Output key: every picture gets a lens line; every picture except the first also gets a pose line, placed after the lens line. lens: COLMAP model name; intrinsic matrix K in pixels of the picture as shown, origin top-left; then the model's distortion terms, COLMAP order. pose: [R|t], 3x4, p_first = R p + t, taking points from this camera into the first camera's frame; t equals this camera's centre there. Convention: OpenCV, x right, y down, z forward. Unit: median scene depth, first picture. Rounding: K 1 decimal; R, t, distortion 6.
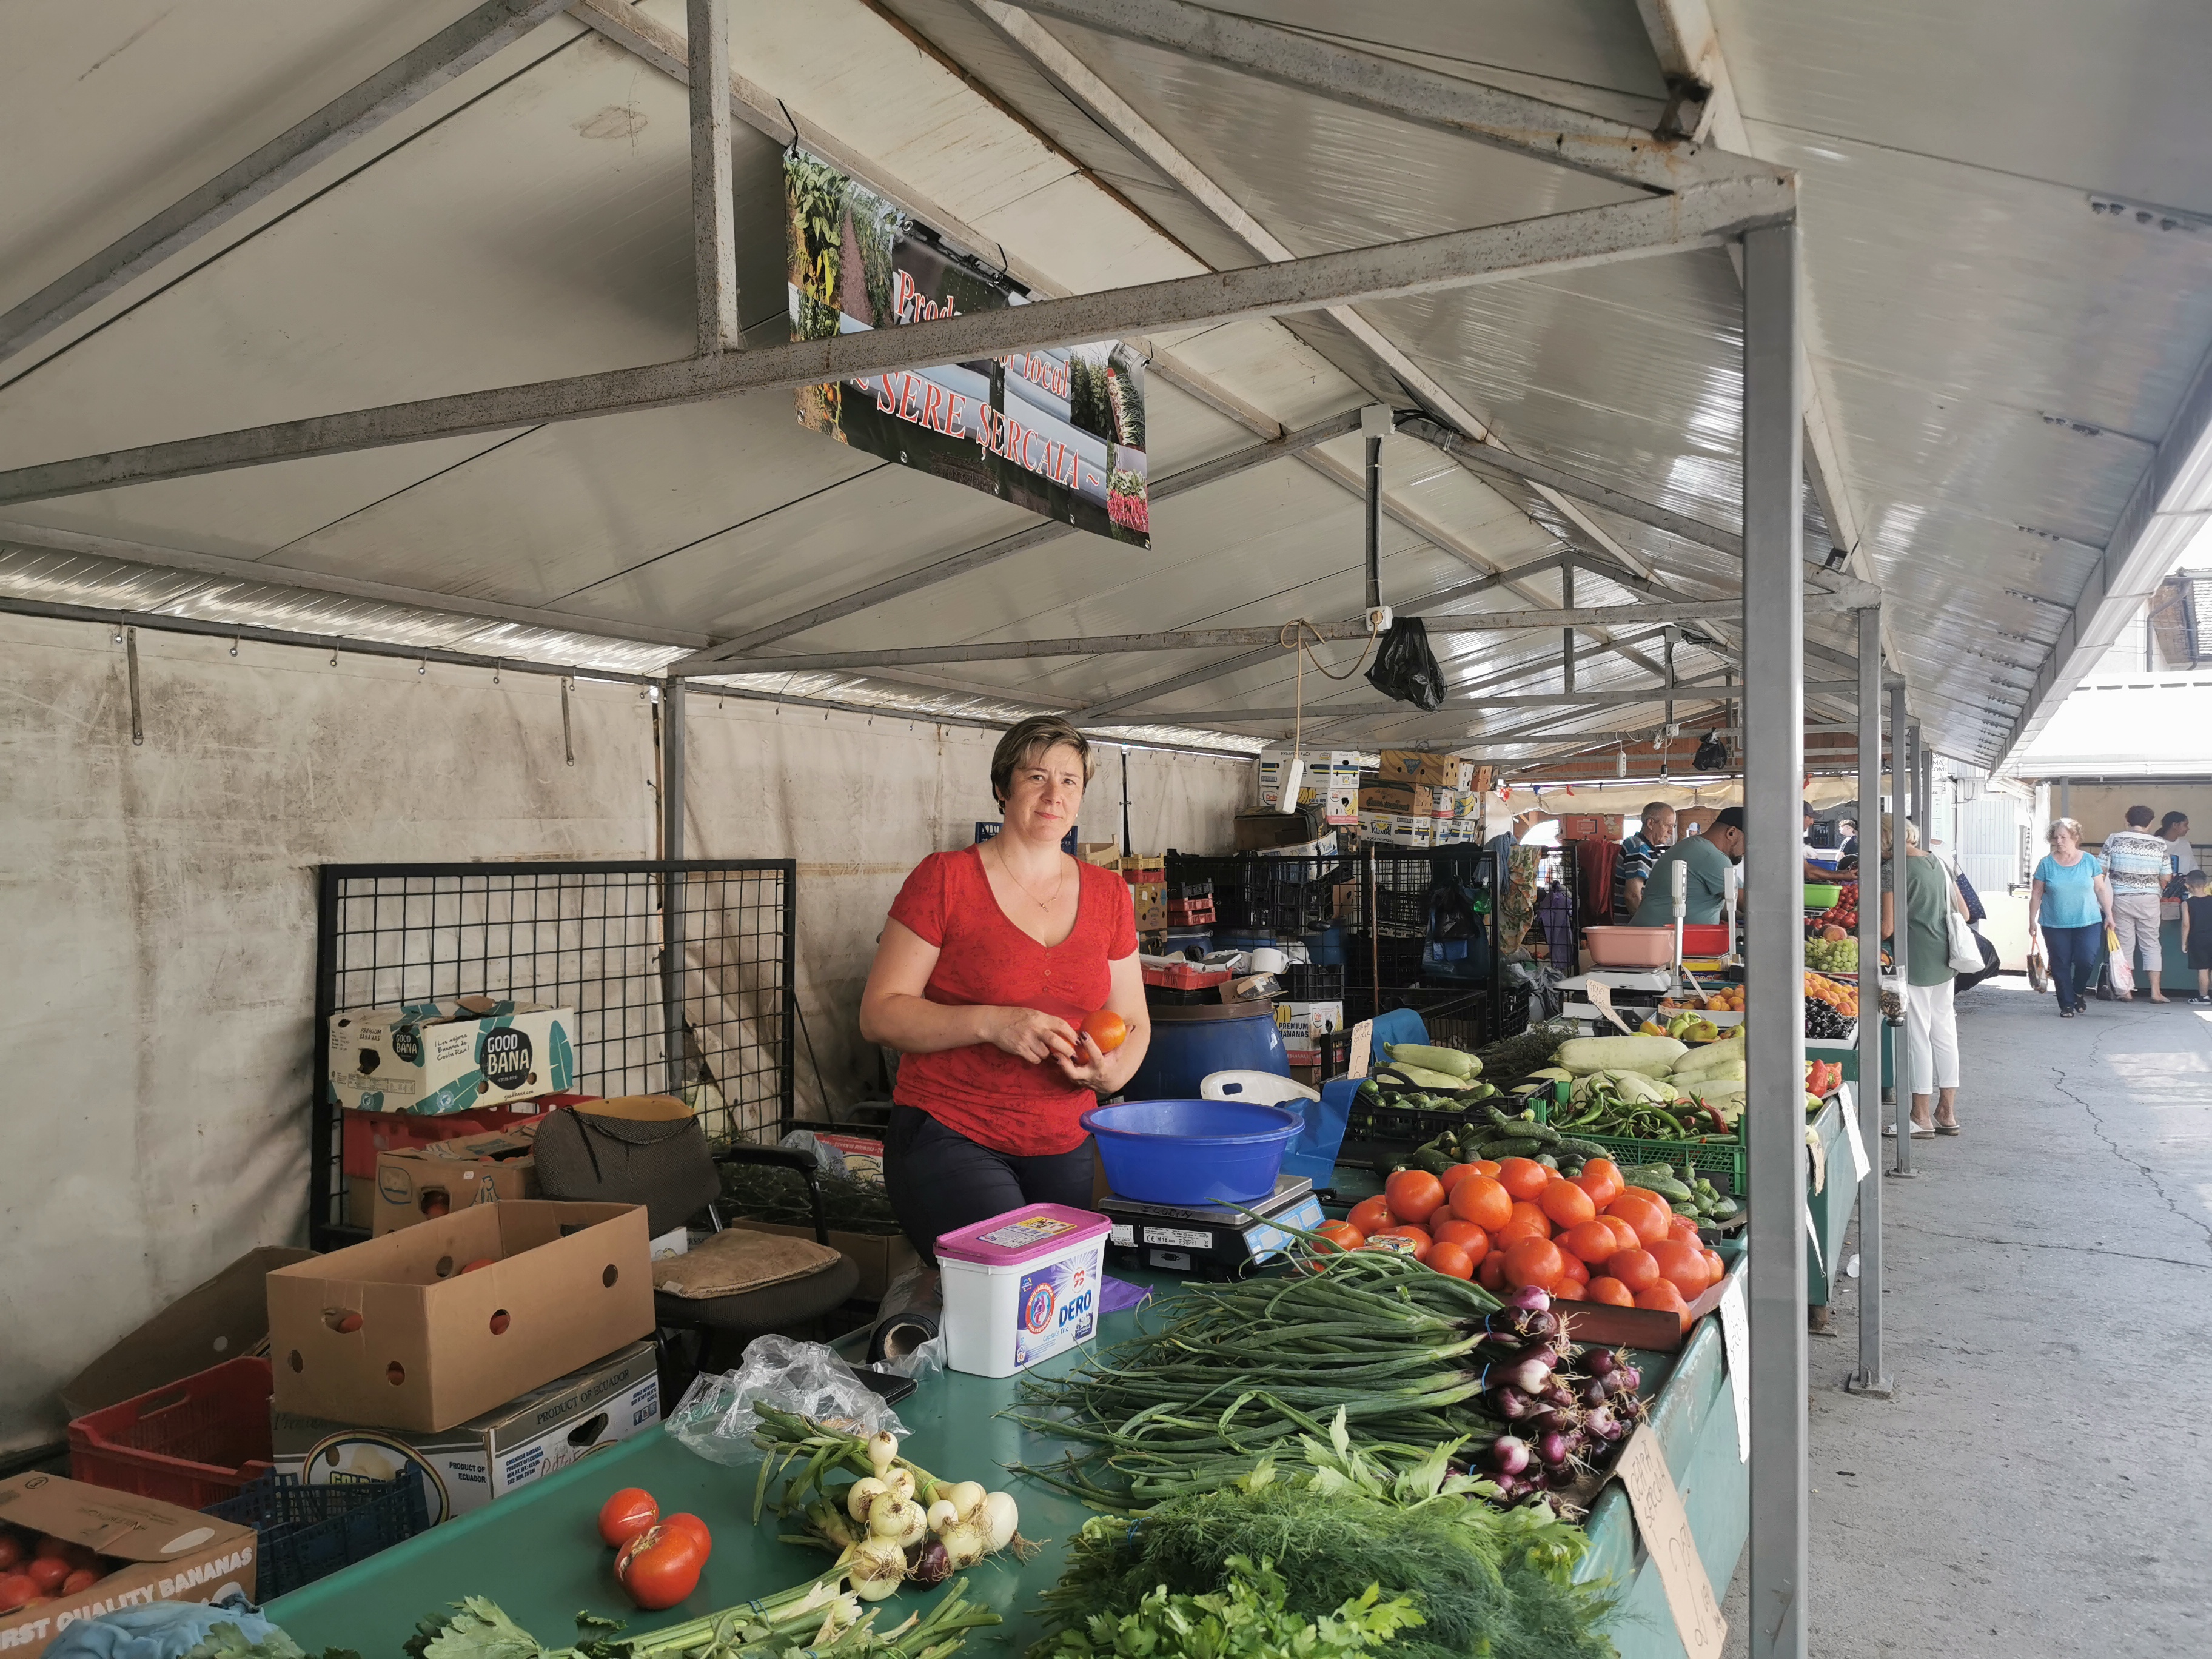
lens RADIAL K [[1709.9, 0, 1104.2], [0, 1709.9, 821.9], [0, 0, 1]] dist [0.068637, -0.094522]
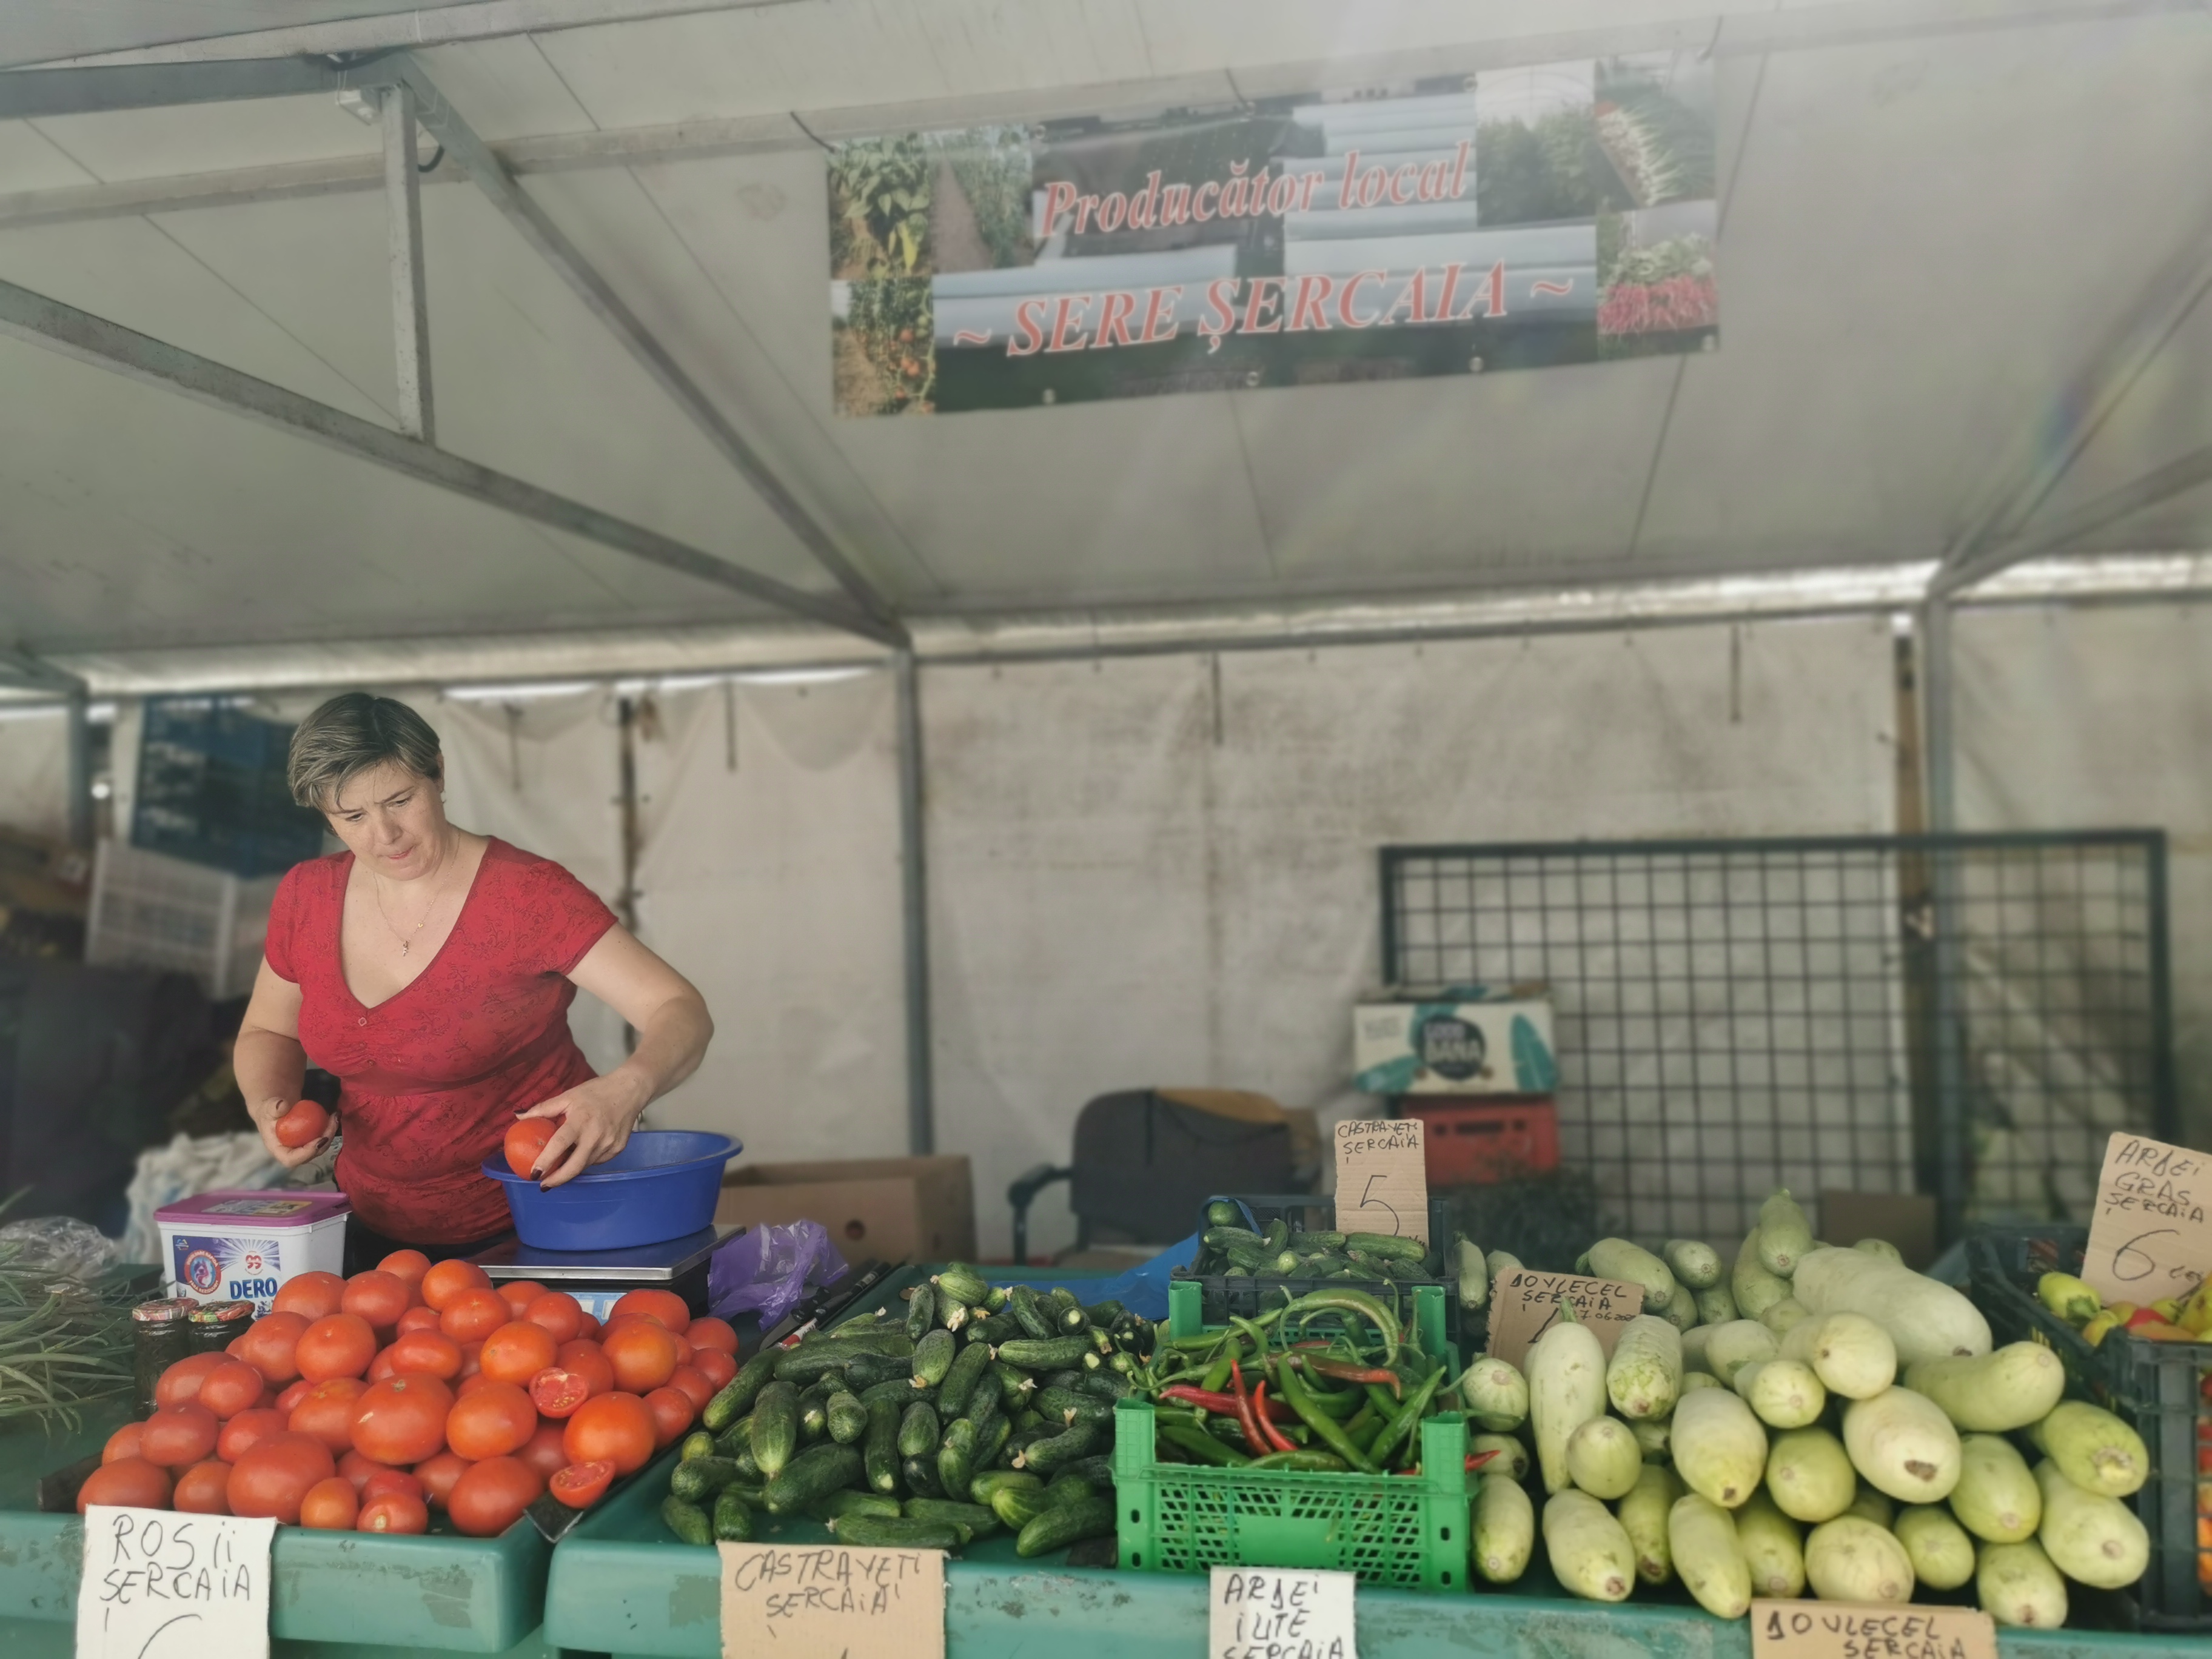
lens RADIAL K [[1709.9, 0, 1105.7], [0, 1709.9, 834.2], [0, 0, 1]] dist [0.068637, -0.094522]
pose [[0.273878, -0.007325, -0.961737, 0.548742], [0.037460, 0.999293, 0.003057, 0.008062], [0.961035, -0.036864, 0.273958, 0.576389]]
